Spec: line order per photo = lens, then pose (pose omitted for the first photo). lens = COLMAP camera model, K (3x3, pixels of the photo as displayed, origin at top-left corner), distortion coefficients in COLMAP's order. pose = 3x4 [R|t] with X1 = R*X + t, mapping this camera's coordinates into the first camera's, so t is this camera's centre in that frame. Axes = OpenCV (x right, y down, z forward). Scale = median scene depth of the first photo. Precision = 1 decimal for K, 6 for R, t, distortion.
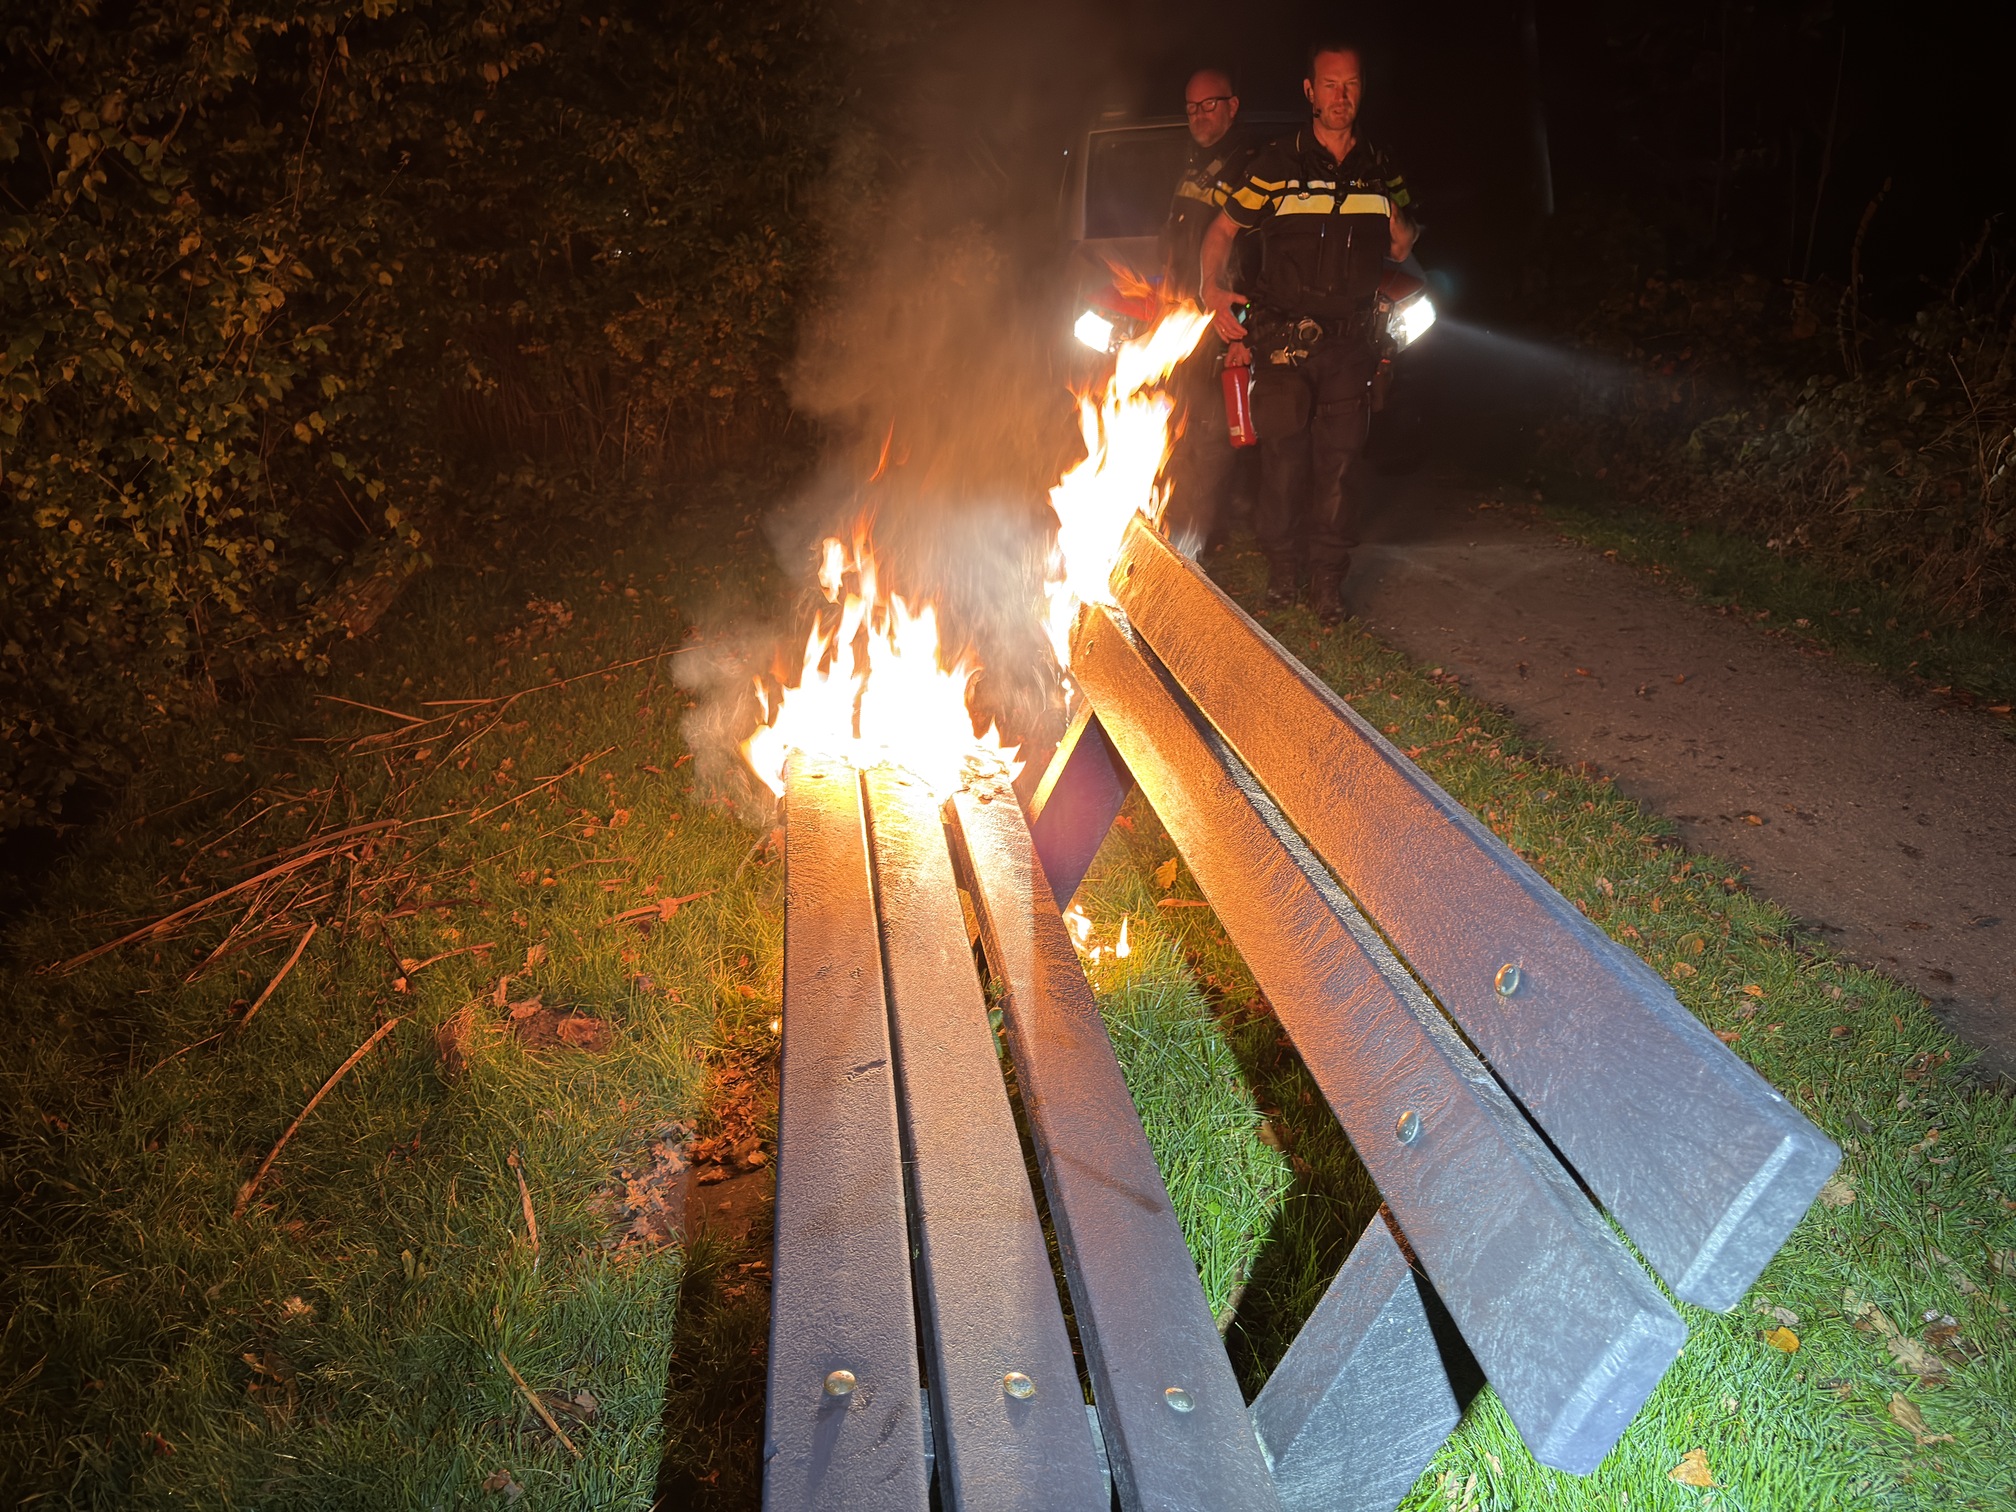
lens RADIAL K [[1465.0, 0, 1008.0], [0, 1465.0, 756.0], [0, 0, 1]] dist [-0.012704, -0.003638]
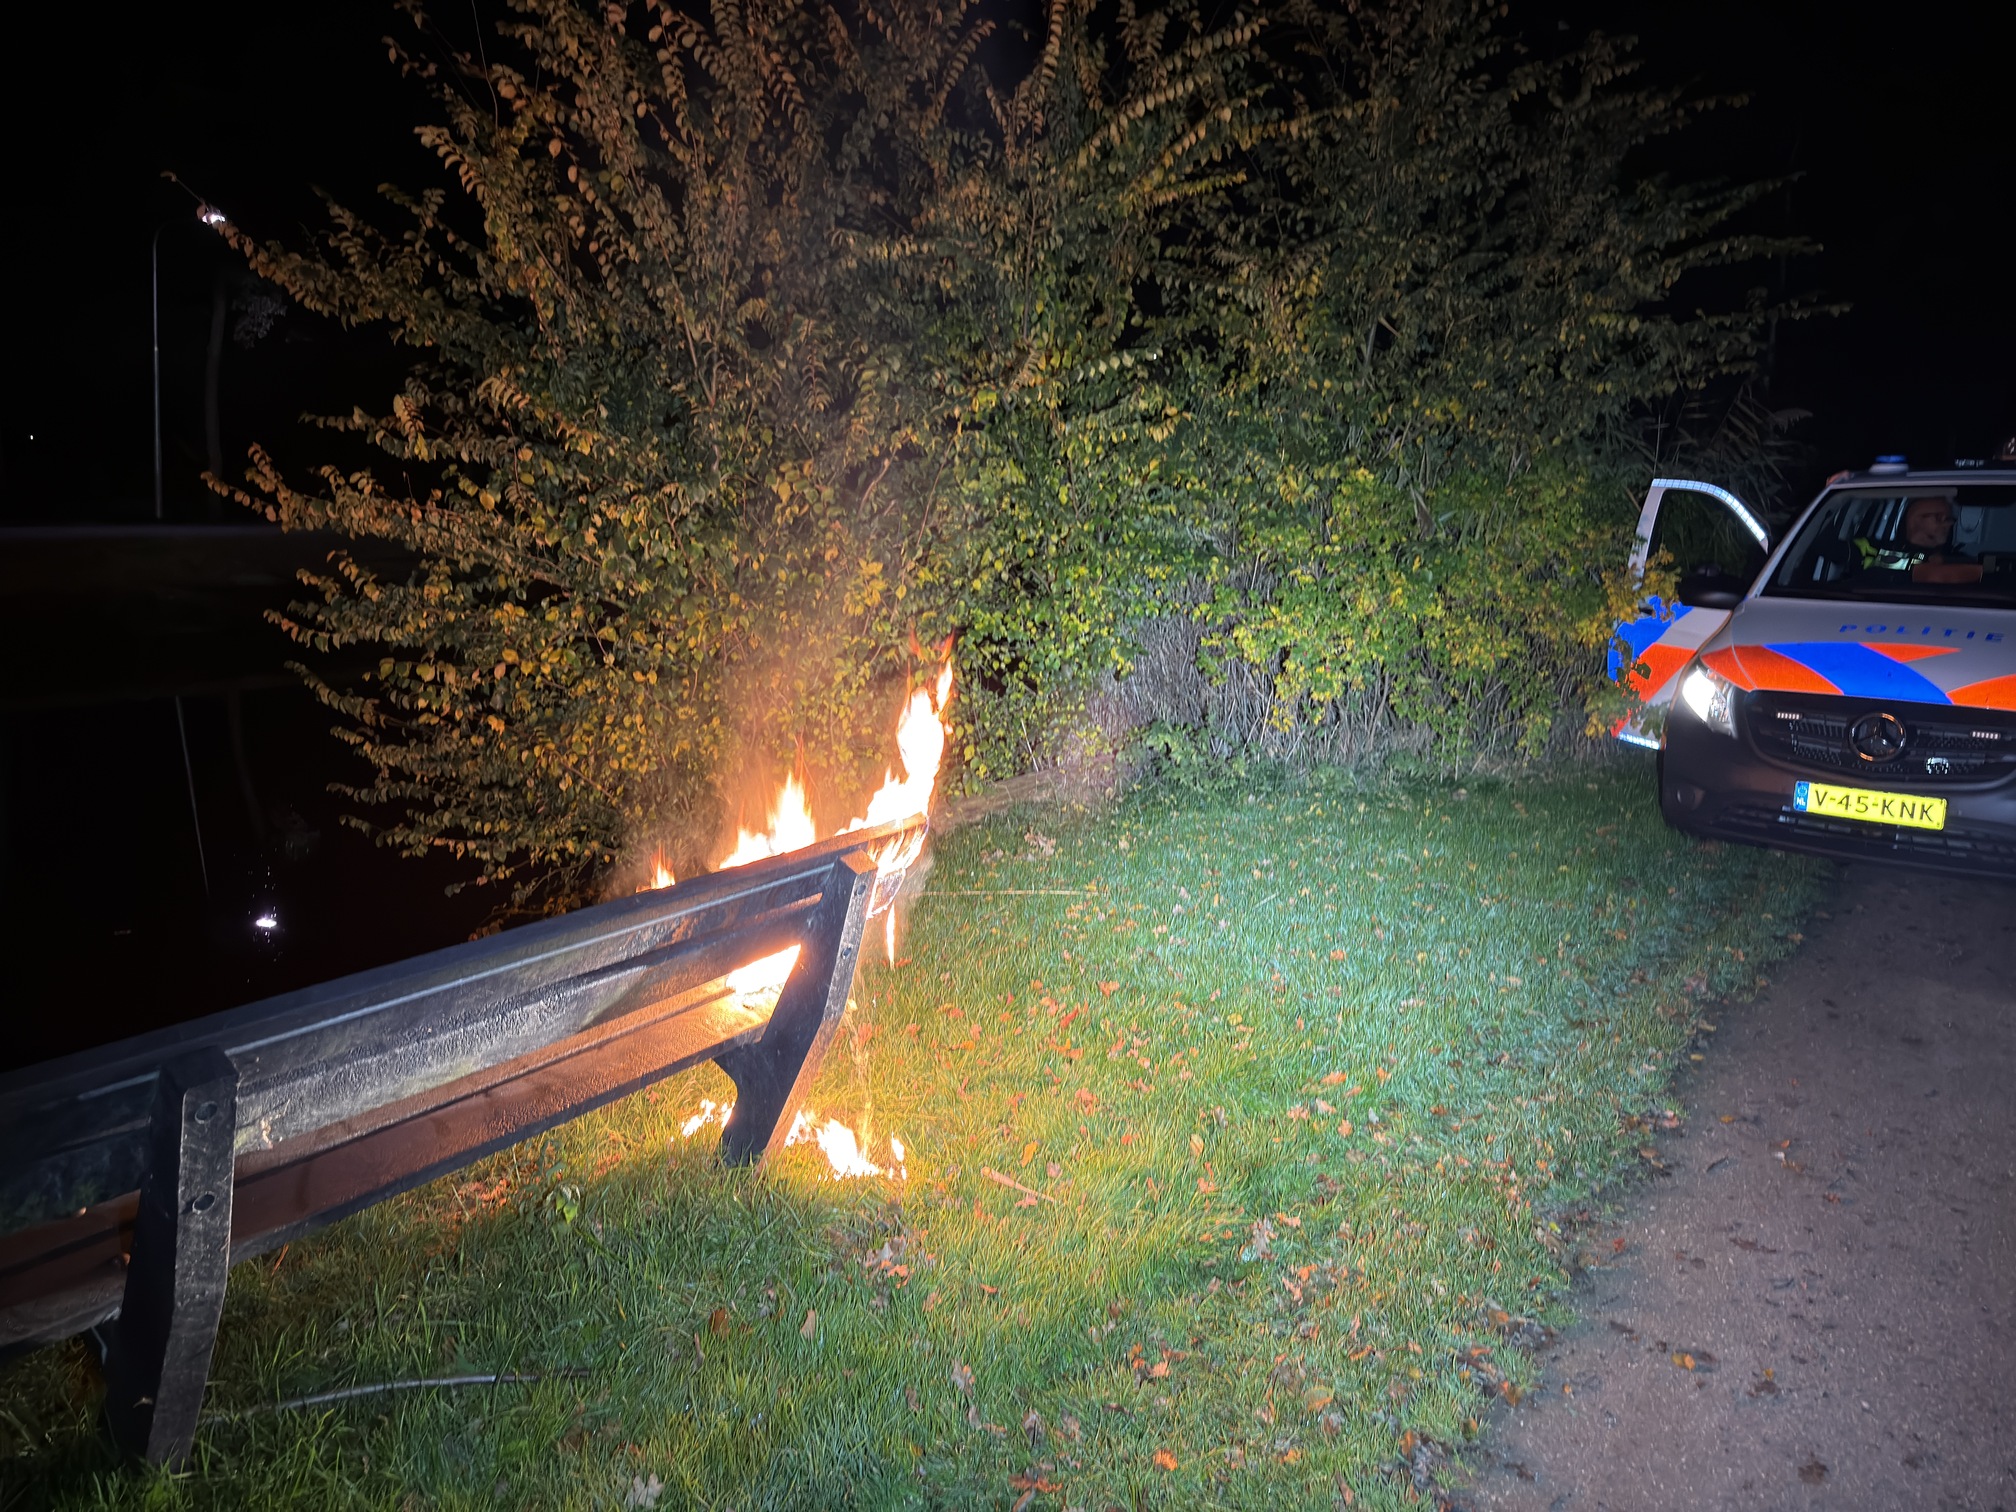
lens RADIAL K [[1465.0, 0, 1008.0], [0, 1465.0, 756.0], [0, 0, 1]] dist [-0.012704, -0.003638]
pose [[0.716393, 0.161014, -0.678864, 0.627930], [-0.278450, 0.958140, -0.066590, -0.102964], [0.639724, 0.236734, 0.731238, 0.064650]]
